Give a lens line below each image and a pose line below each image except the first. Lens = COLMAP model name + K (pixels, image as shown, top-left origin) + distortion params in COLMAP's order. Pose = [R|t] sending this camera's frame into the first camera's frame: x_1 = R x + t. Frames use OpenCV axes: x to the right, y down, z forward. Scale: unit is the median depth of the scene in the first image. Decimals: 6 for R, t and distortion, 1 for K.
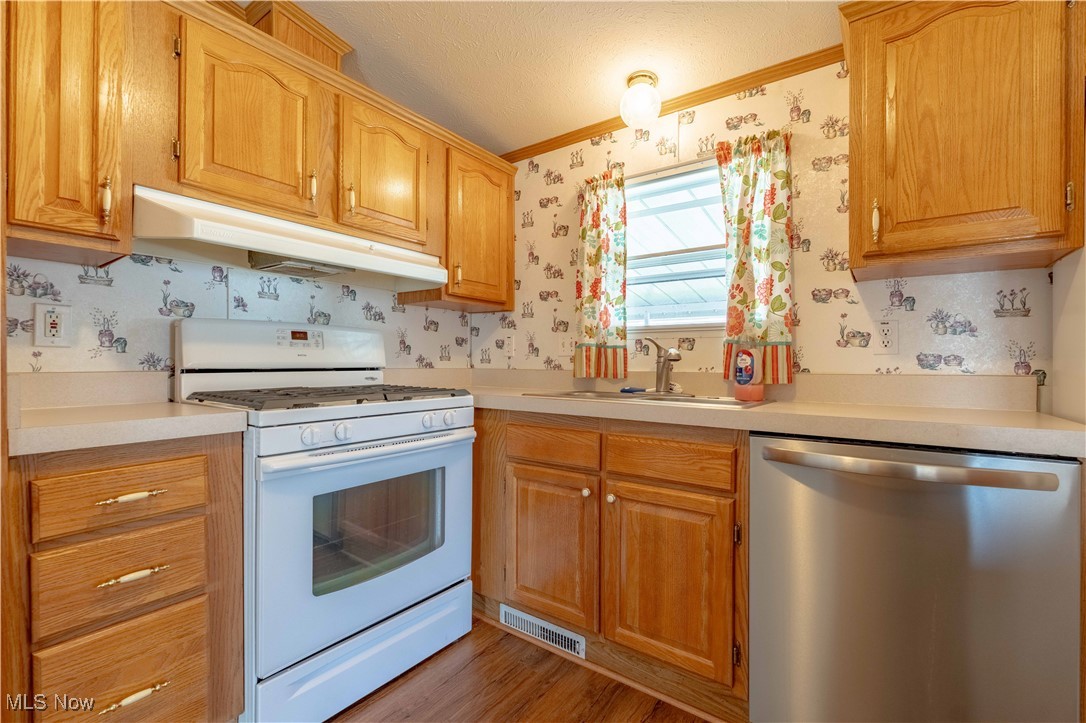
lens RADIAL K [[474.6, 0, 546.1], [0, 474.6, 362.0], [0, 0, 1]] dist [-0.003519, -0.000737]
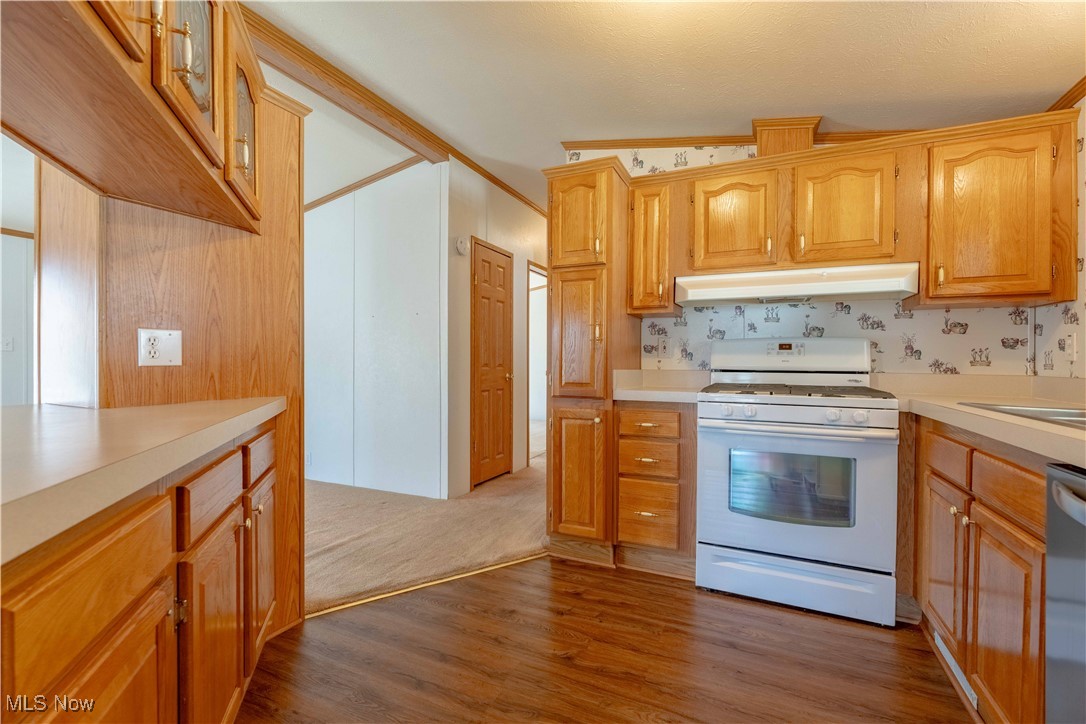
lens RADIAL K [[474.6, 0, 541.5], [0, 474.6, 362.2], [0, 0, 1]] dist [-0.003519, -0.000737]
pose [[0.187136, -0.002776, -0.982330, 0.753950], [-0.008184, 0.999957, -0.004385, 0.000870], [0.982300, 0.008860, 0.187105, 0.047917]]
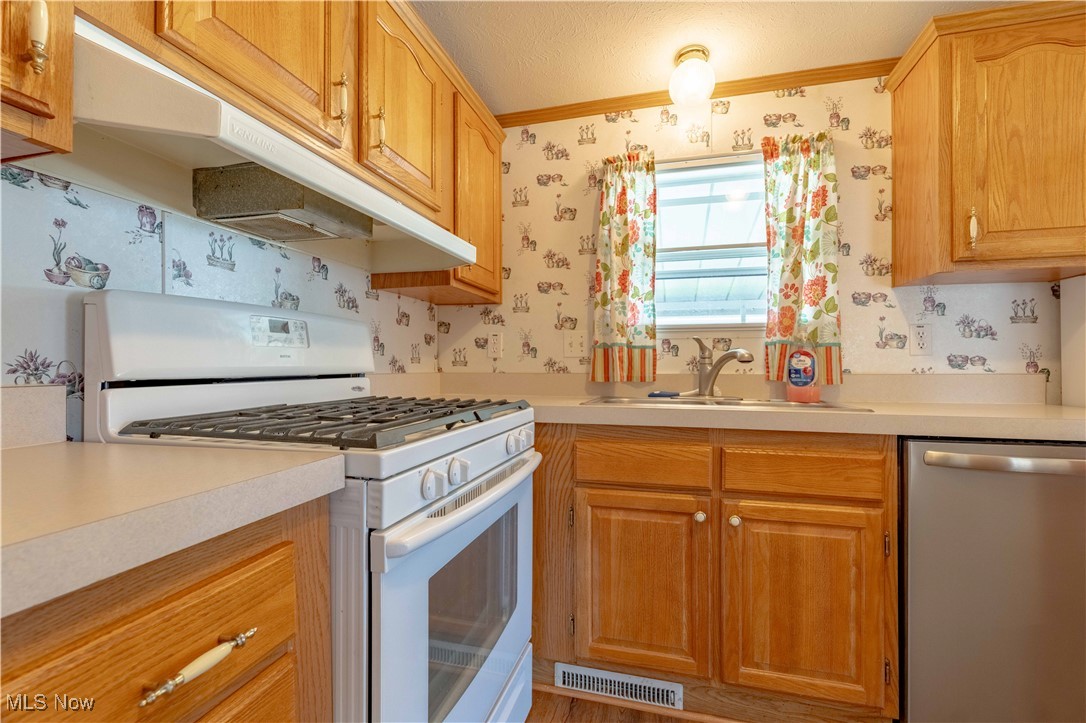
lens RADIAL K [[474.6, 0, 545.5], [0, 474.6, 362.6], [0, 0, 1]] dist [-0.003519, -0.000737]
pose [[0.936890, -0.004515, 0.349595, -0.432803], [0.005139, 0.999986, -0.000857, -0.003081], [-0.349587, 0.002600, 0.936900, 0.270832]]
